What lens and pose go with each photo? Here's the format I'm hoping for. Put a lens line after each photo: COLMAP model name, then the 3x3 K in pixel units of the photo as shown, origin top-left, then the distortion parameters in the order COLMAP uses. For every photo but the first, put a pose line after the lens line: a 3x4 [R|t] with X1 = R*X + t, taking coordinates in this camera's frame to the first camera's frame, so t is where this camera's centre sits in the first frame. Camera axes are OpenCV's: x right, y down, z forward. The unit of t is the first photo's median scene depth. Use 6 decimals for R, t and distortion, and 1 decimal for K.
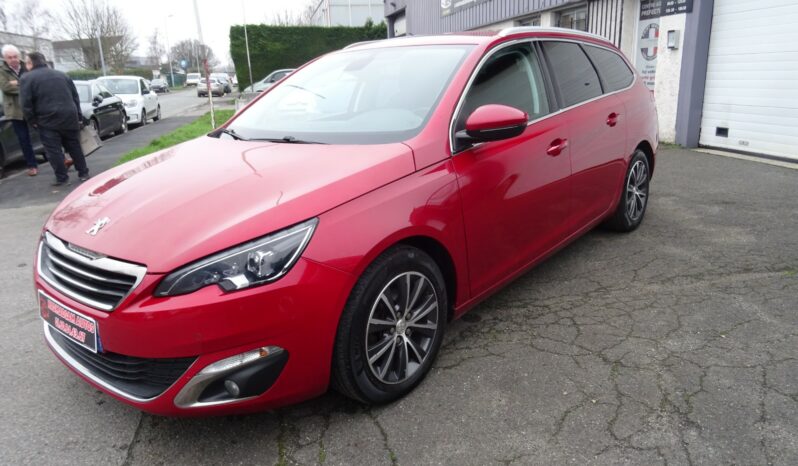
lens RADIAL K [[571.7, 0, 399.0], [0, 571.7, 233.0], [0, 0, 1]] dist [0.001000, -0.008526]
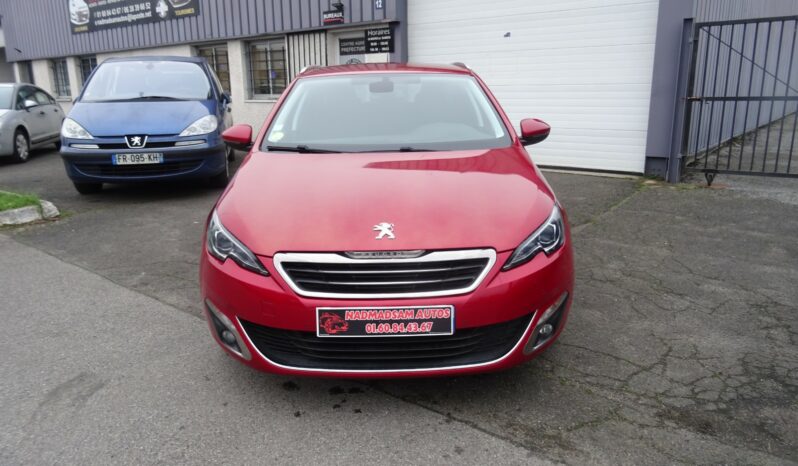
lens RADIAL K [[571.7, 0, 399.0], [0, 571.7, 233.0], [0, 0, 1]] dist [0.001000, -0.008526]
pose [[0.757716, -0.131394, 0.639220, -0.333884], [0.158531, 0.987240, 0.015012, -0.005699], [-0.633036, 0.089961, 0.768877, 0.044998]]
